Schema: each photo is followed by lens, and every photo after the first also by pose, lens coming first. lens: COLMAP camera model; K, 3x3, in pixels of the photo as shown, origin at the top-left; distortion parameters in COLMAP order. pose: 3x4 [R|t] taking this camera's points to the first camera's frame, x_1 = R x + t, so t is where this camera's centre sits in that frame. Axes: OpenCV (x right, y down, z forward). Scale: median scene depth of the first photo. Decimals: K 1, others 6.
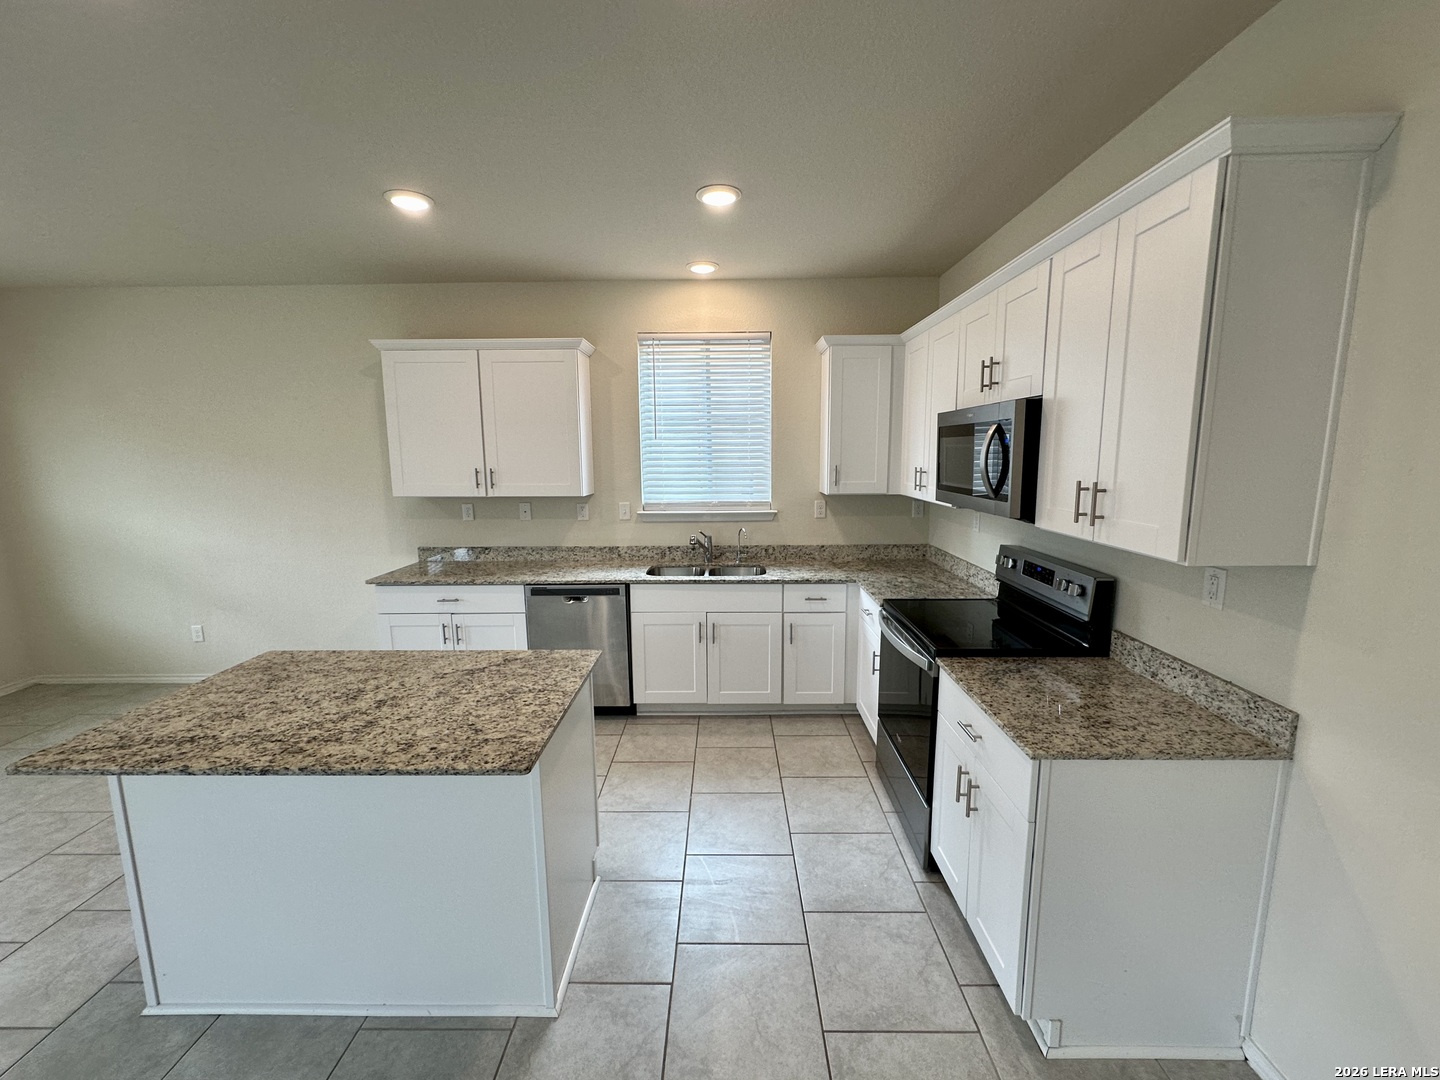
lens RADIAL K [[587.0, 0, 728.0], [0, 587.0, 534.1], [0, 0, 1]] dist [0.001633, -0.000334]
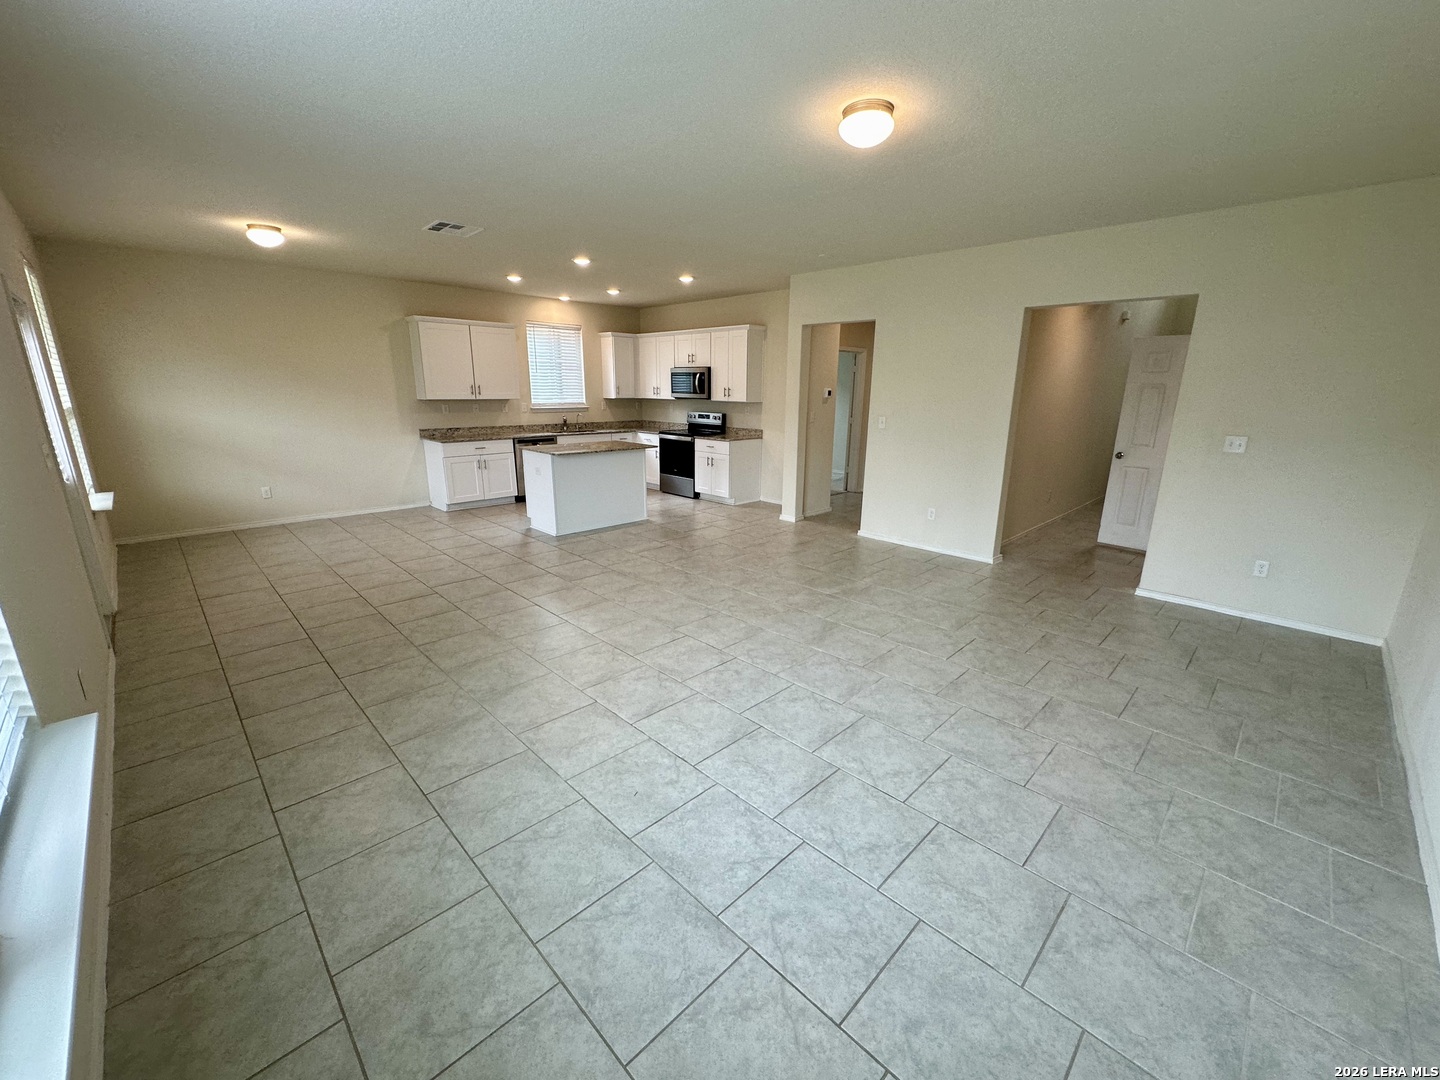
lens RADIAL K [[587.0, 0, 730.0], [0, 587.0, 539.0], [0, 0, 1]] dist [0.001633, -0.000334]
pose [[0.690347, -0.168002, 0.703702, -1.402107], [0.085550, 0.984797, 0.151184, 0.192513], [-0.718403, -0.044167, 0.694224, -1.131931]]
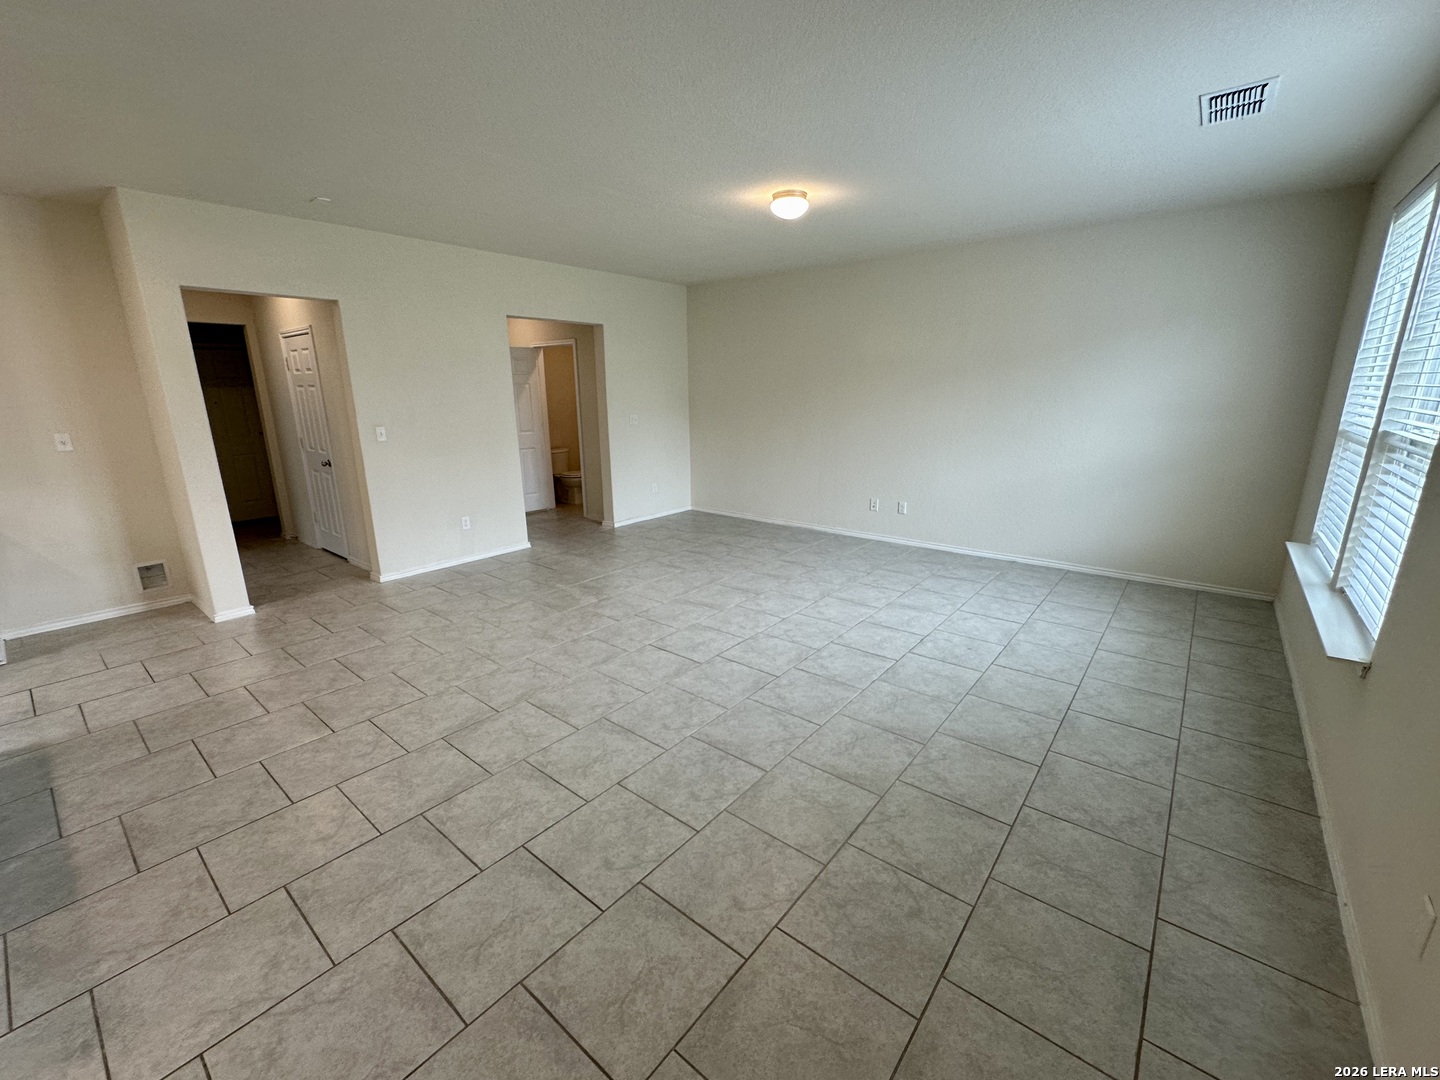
lens RADIAL K [[587.0, 0, 726.1], [0, 587.0, 525.4], [0, 0, 1]] dist [0.001633, -0.000334]
pose [[-0.785834, -0.126474, 0.605367, -1.311788], [0.102158, 0.938871, 0.328762, -0.019041], [-0.609941, 0.320196, -0.724877, 0.366359]]
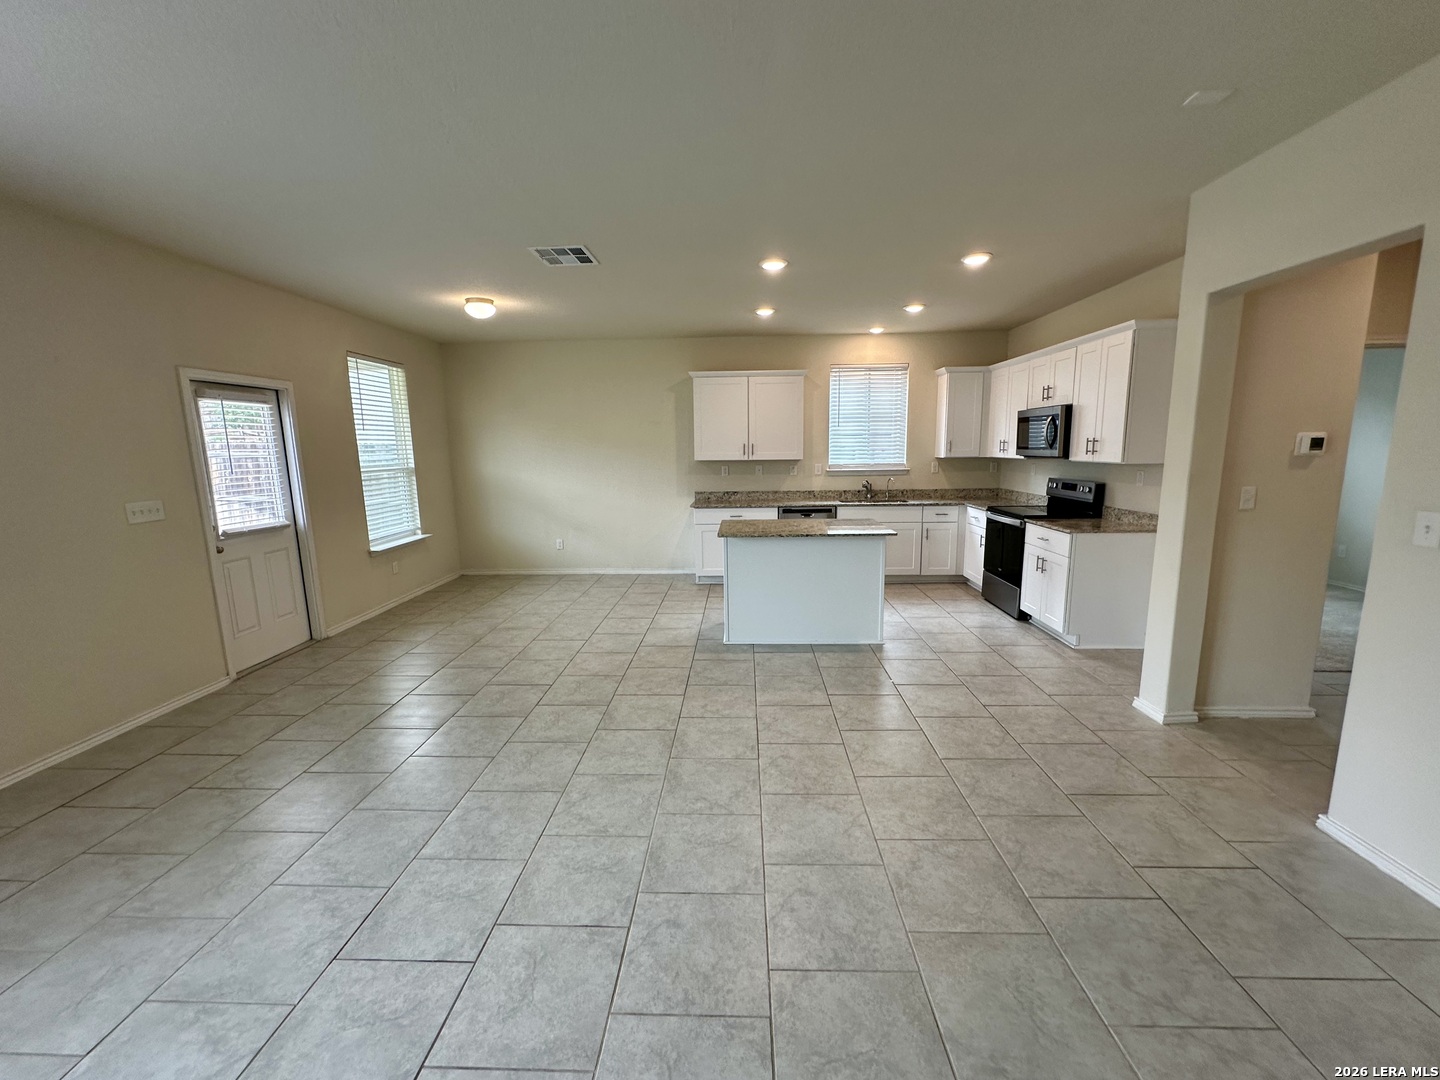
lens RADIAL K [[587.0, 0, 724.5], [0, 587.0, 536.1], [0, 0, 1]] dist [0.001633, -0.000334]
pose [[0.999568, -0.003167, -0.029216, -0.460970], [0.003562, 0.999903, 0.013446, 0.150165], [0.029171, -0.013544, 0.999483, -0.814635]]
